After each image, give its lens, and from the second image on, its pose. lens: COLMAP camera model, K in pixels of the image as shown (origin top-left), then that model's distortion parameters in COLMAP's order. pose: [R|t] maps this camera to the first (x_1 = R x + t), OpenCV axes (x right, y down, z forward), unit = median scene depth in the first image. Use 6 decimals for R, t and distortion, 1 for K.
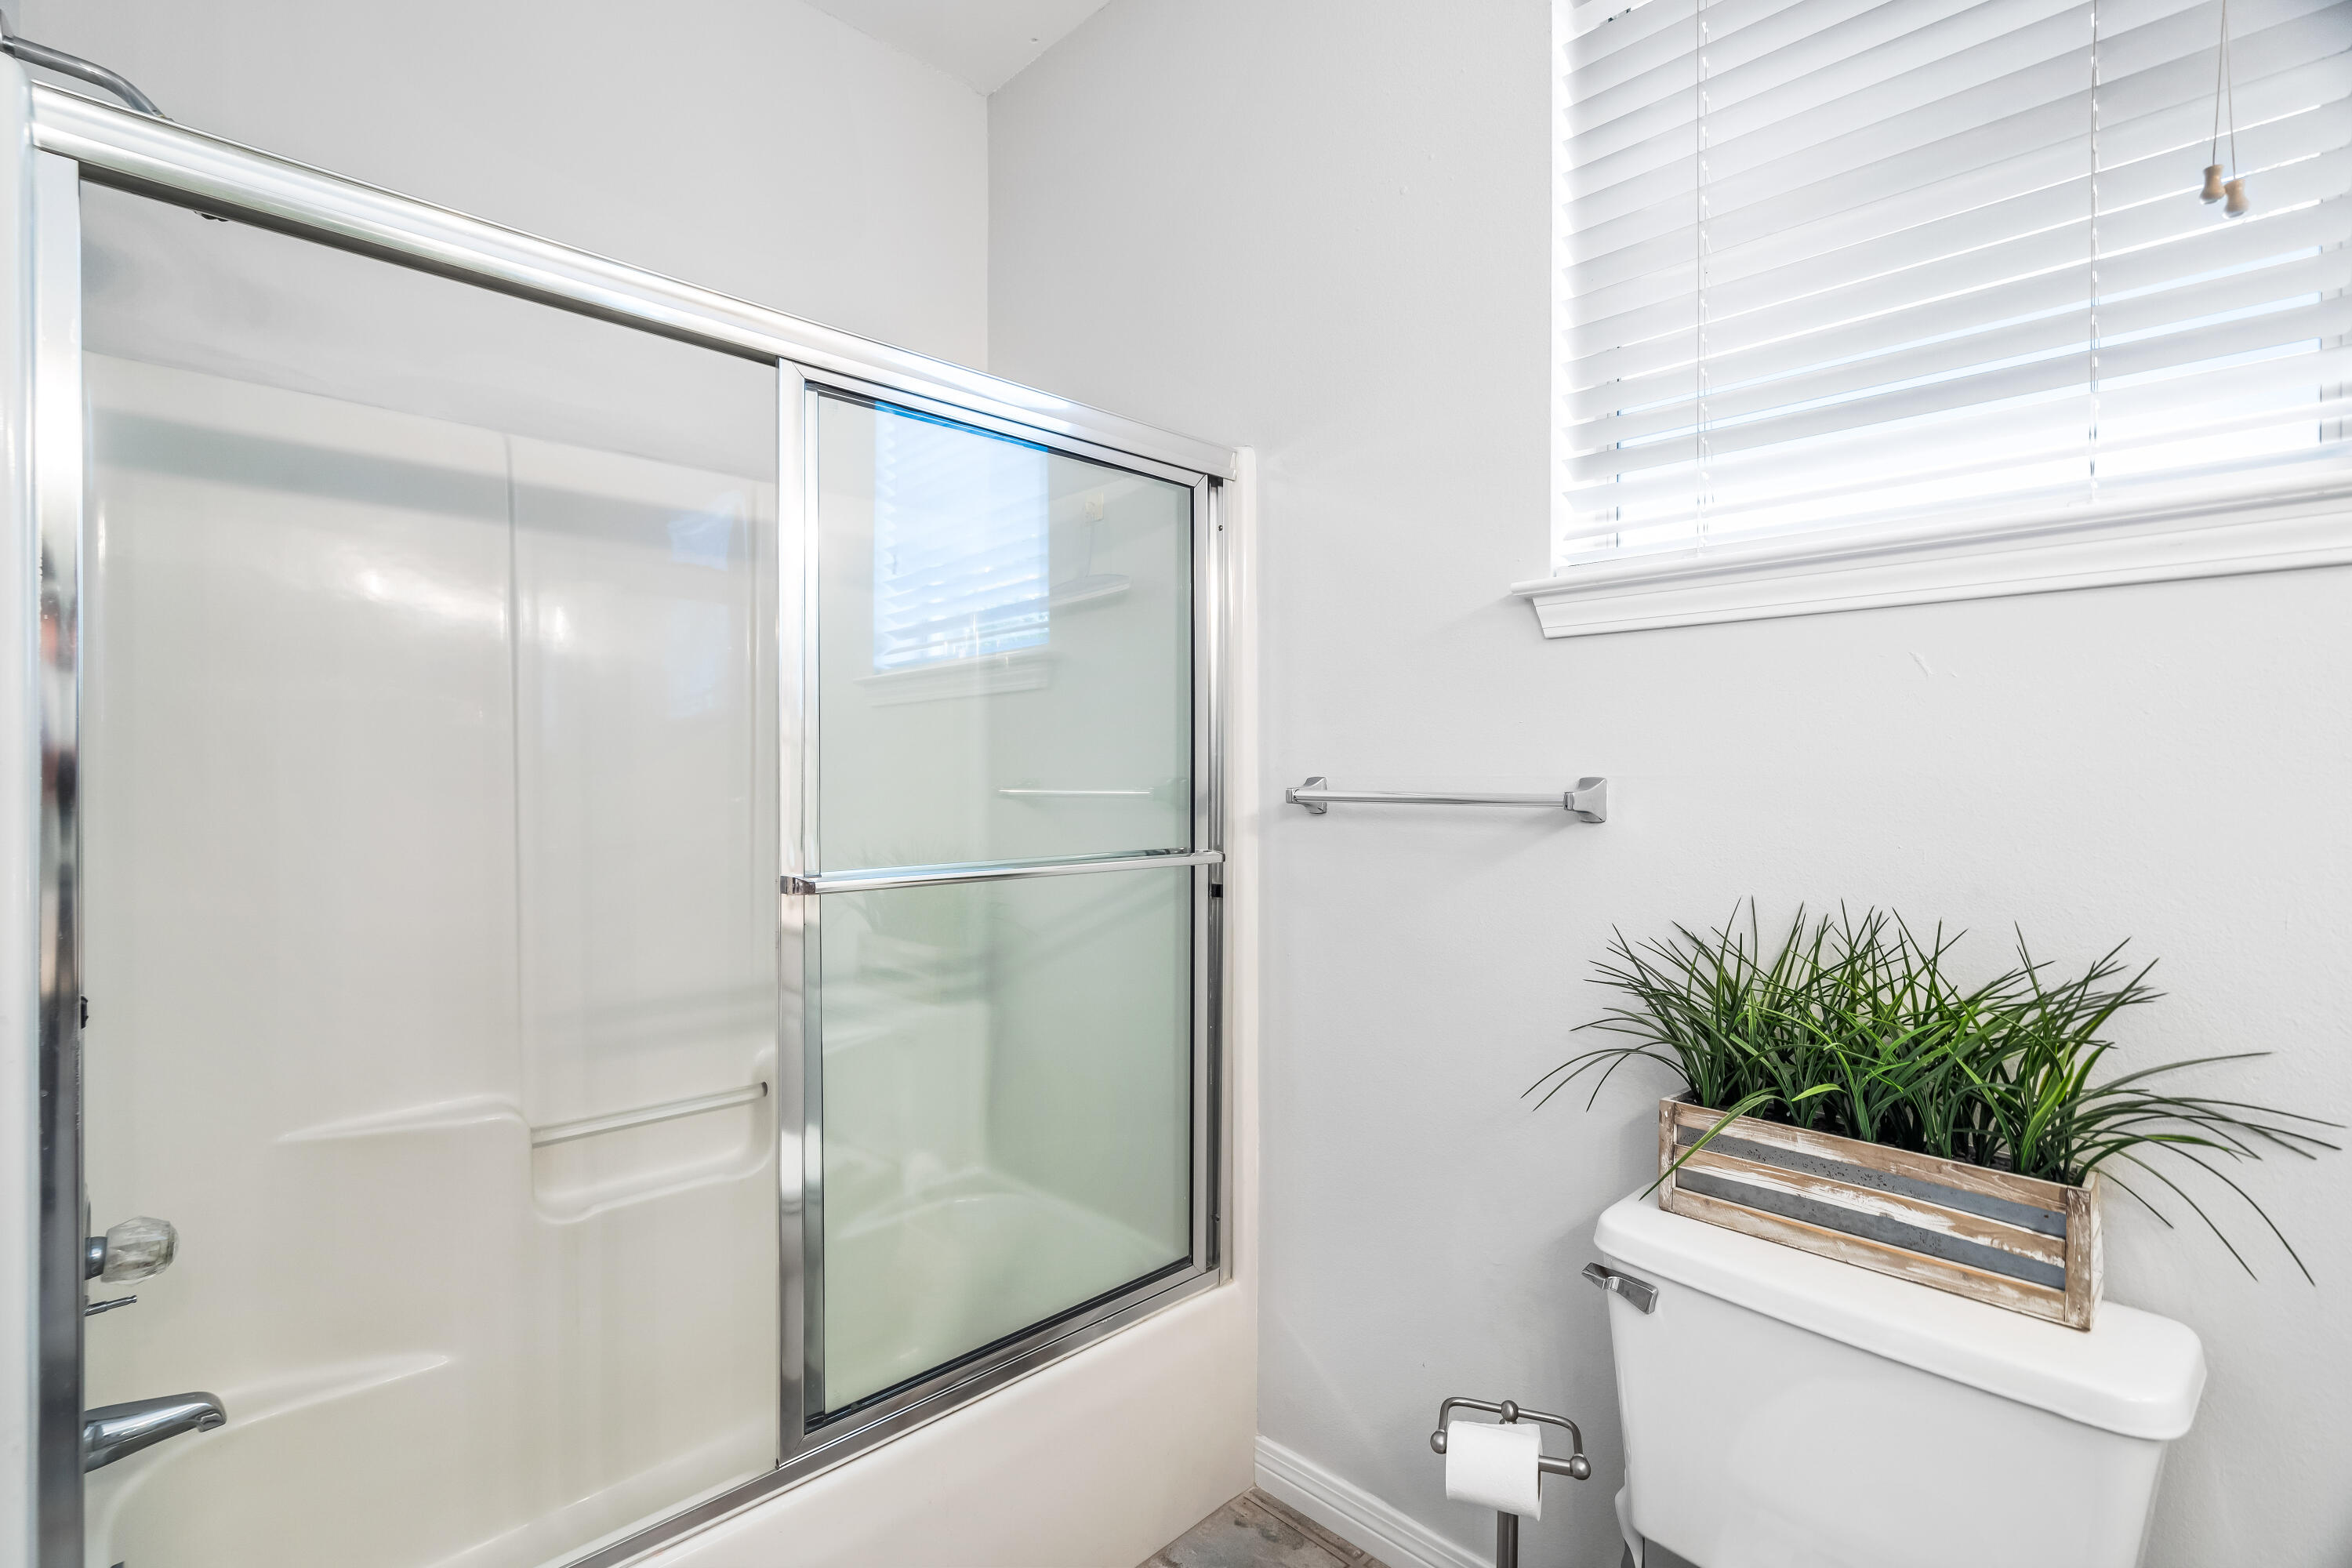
lens RADIAL K [[1096.1, 0, 1163.9], [0, 1096.1, 785.7], [0, 0, 1]] dist [0.002278, -0.000617]
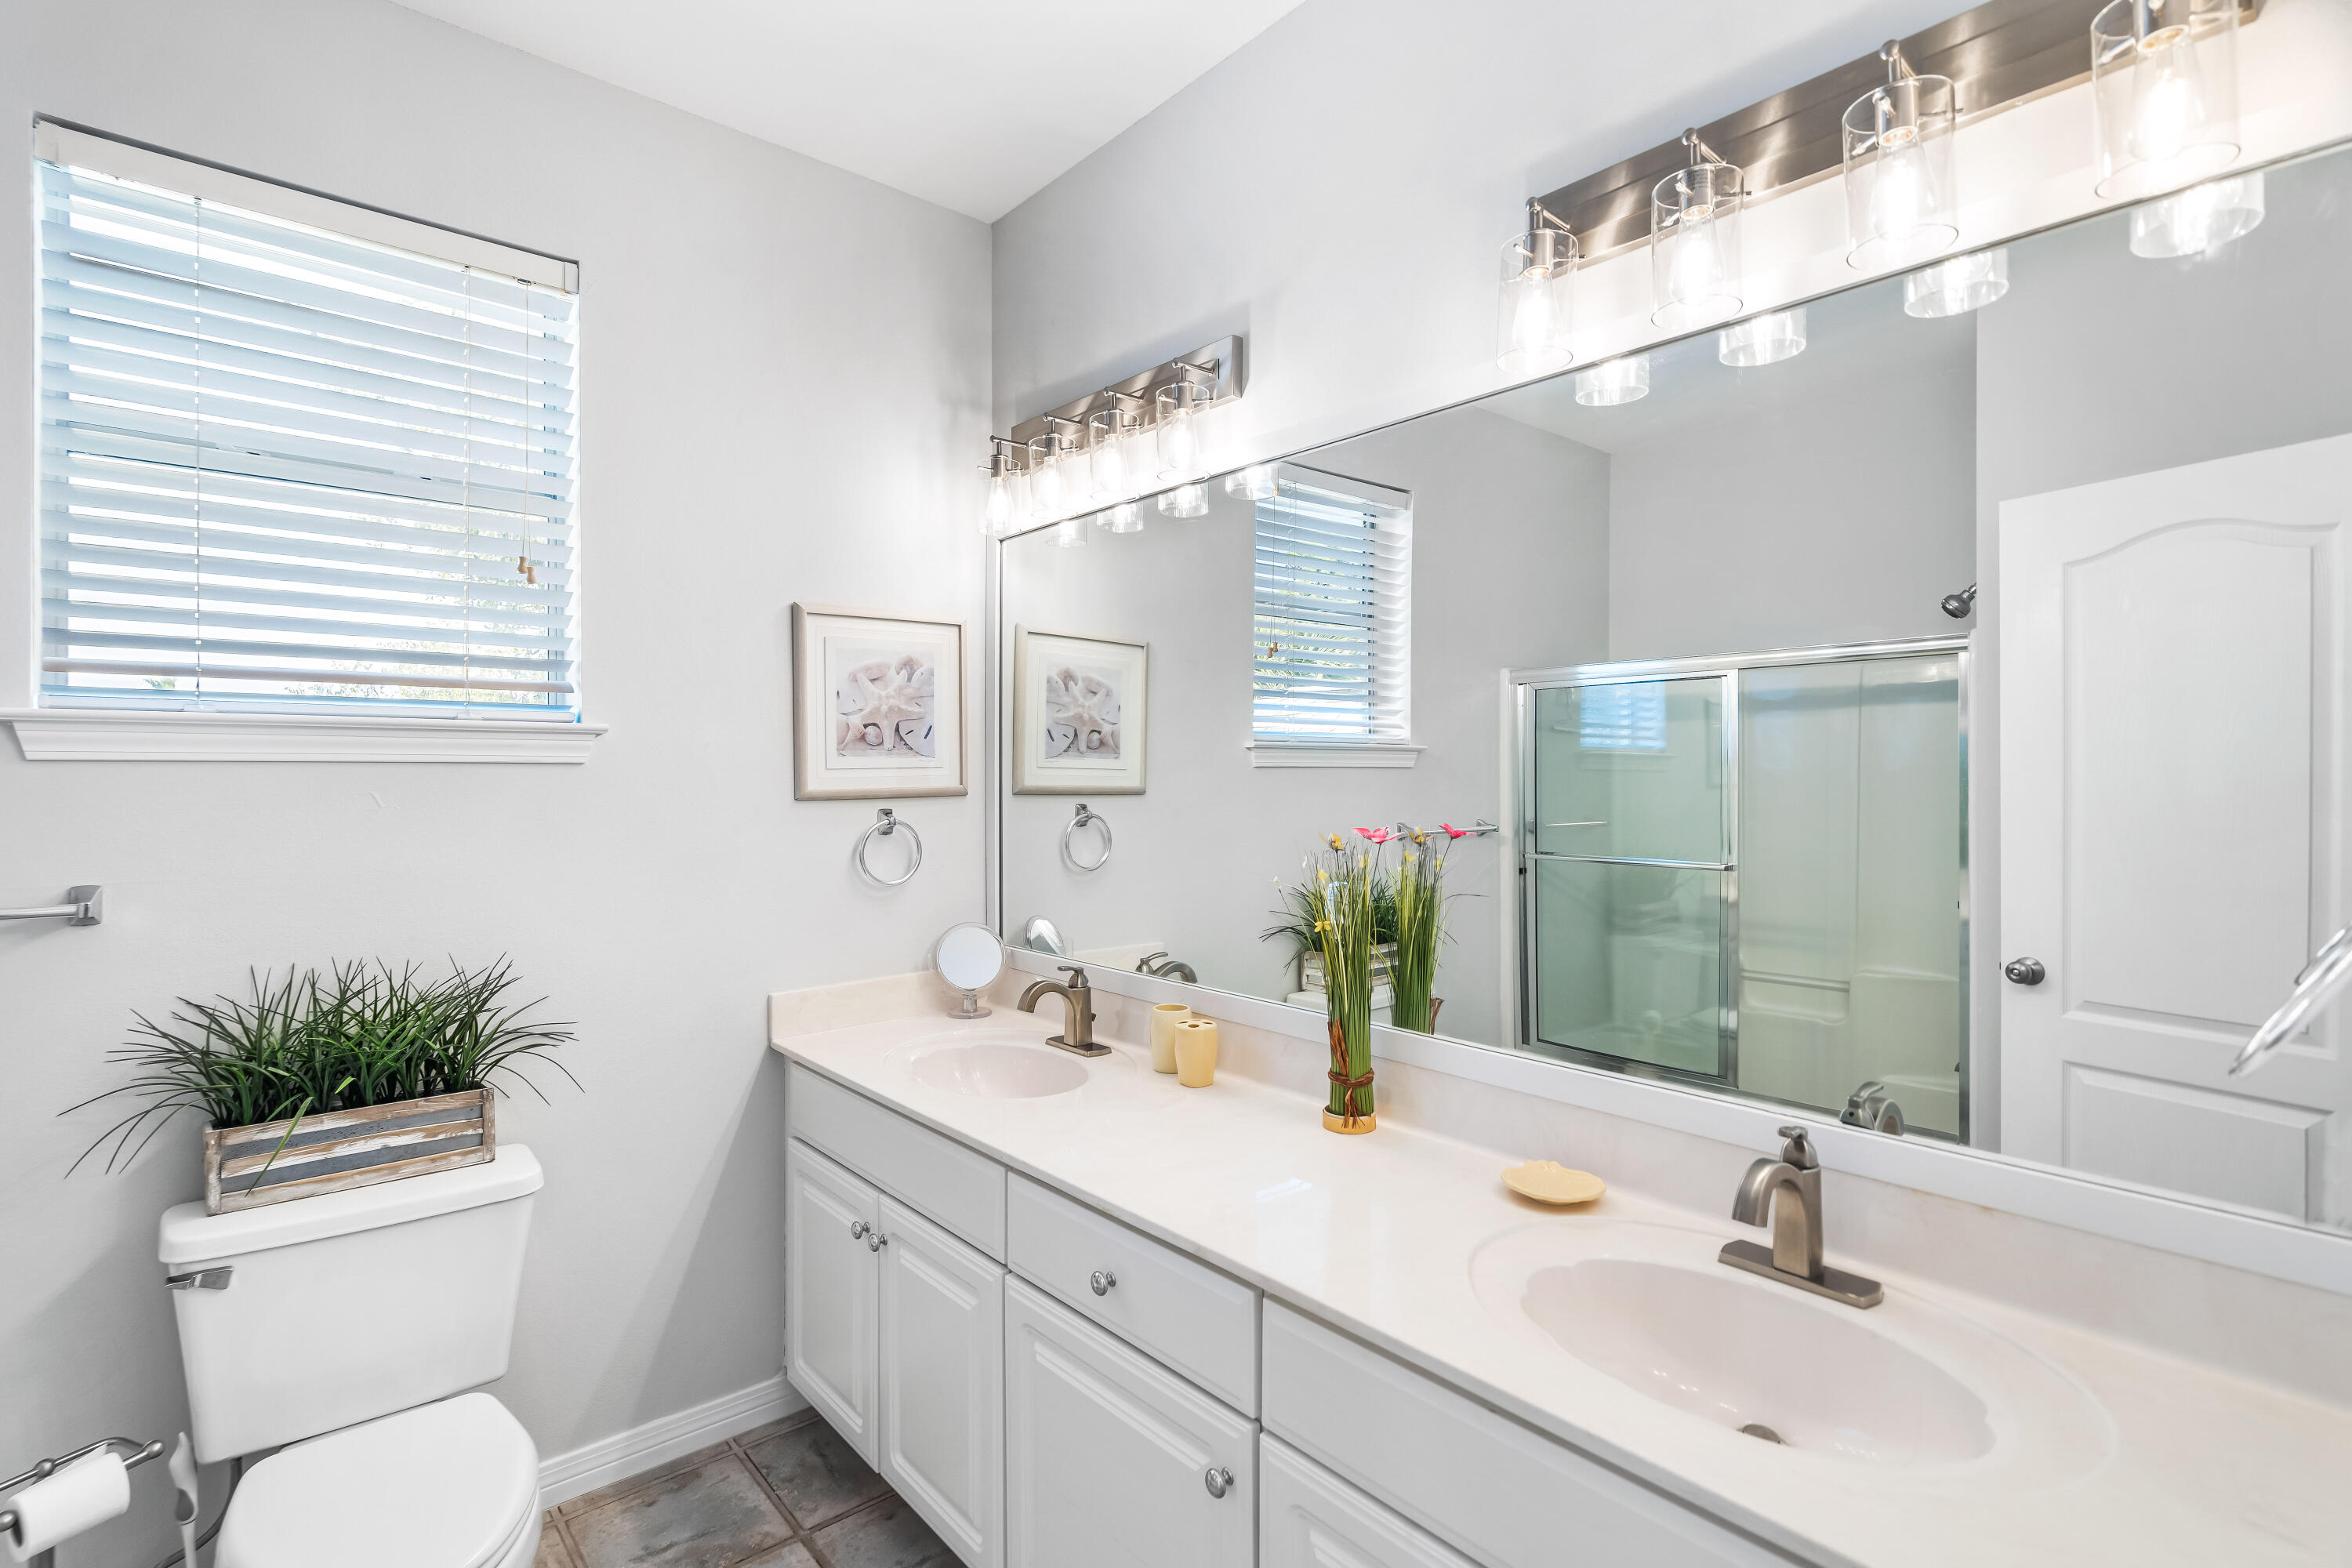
lens RADIAL K [[1096.1, 0, 1163.1], [0, 1096.1, 776.6], [0, 0, 1]] dist [0.002278, -0.000617]
pose [[0.044815, -0.004407, 0.998986, -0.899539], [0.008144, 0.999959, 0.004046, -0.150338], [-0.998962, 0.007954, 0.044849, -0.224033]]
